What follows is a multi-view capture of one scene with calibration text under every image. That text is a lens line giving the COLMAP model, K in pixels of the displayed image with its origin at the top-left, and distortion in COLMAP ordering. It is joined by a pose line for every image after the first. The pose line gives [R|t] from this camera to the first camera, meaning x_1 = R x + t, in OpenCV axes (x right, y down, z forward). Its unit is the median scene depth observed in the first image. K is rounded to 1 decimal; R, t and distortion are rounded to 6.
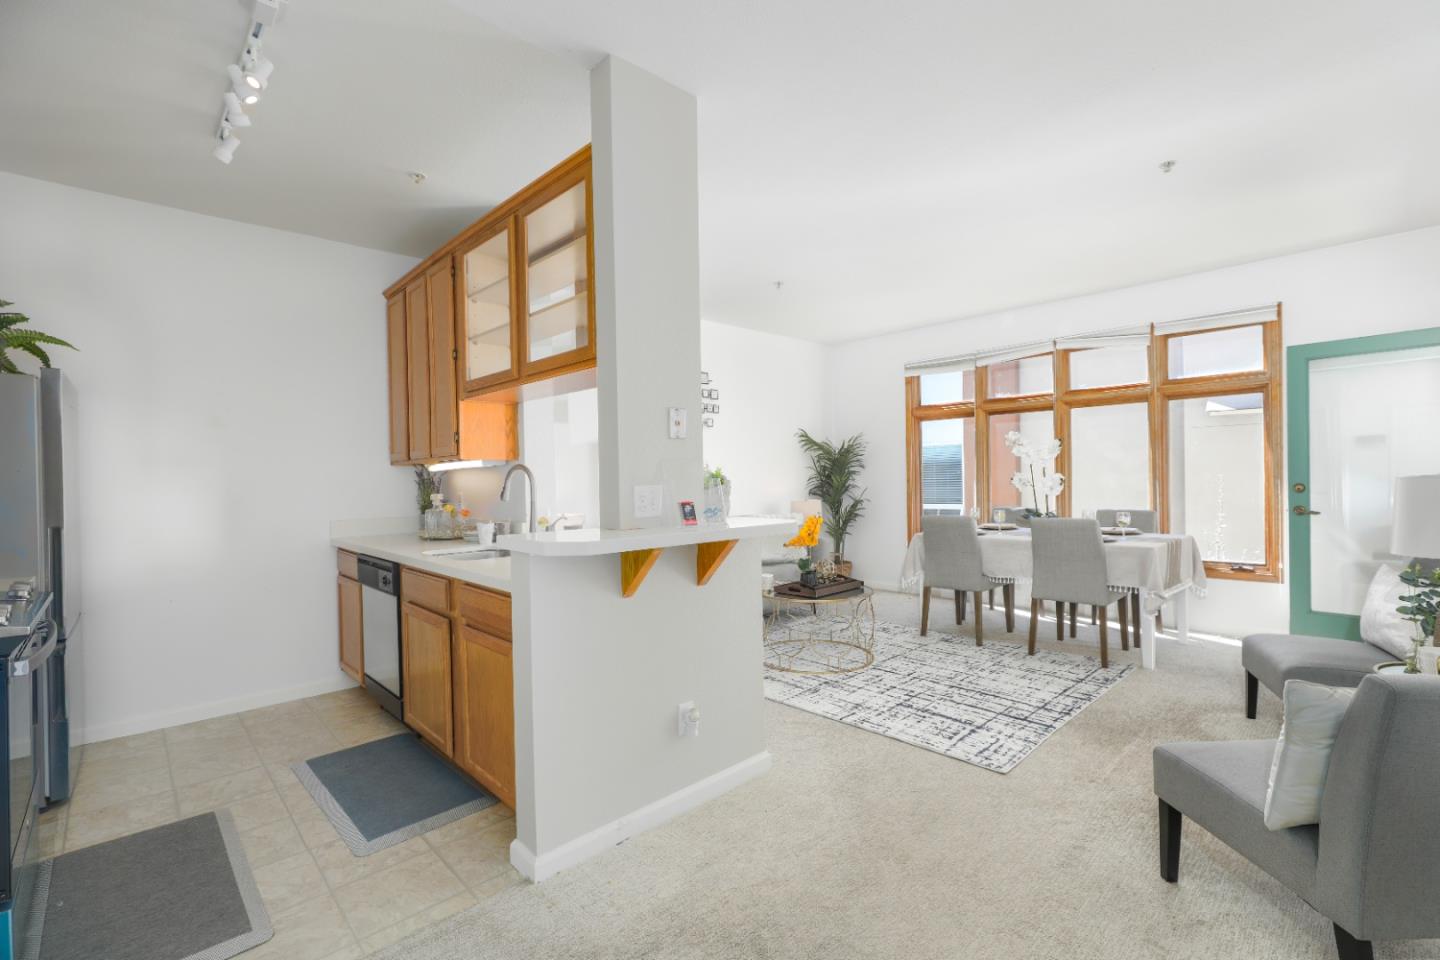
lens RADIAL K [[642.3, 0, 725.7], [0, 642.3, 482.8], [0, 0, 1]] dist [-0.000770, 0.000698]
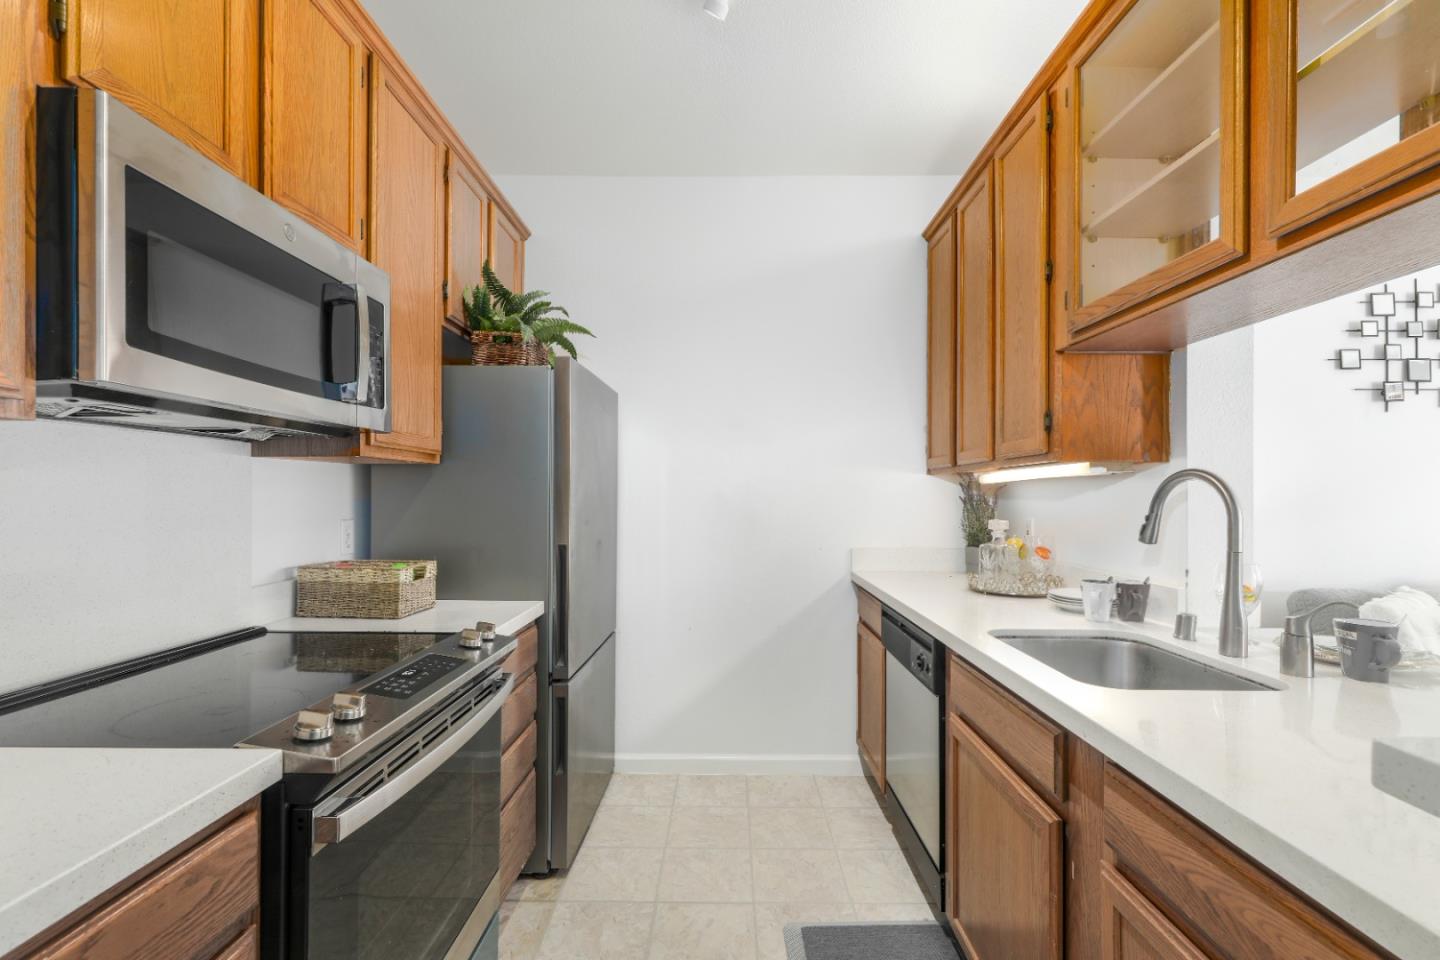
lens RADIAL K [[642.3, 0, 724.0], [0, 642.3, 494.0], [0, 0, 1]] dist [-0.000770, 0.000698]
pose [[0.719085, 0.020559, -0.694618, -0.227008], [-0.023642, 0.999707, 0.005114, -0.005002], [0.694520, 0.012745, 0.719361, 0.399617]]
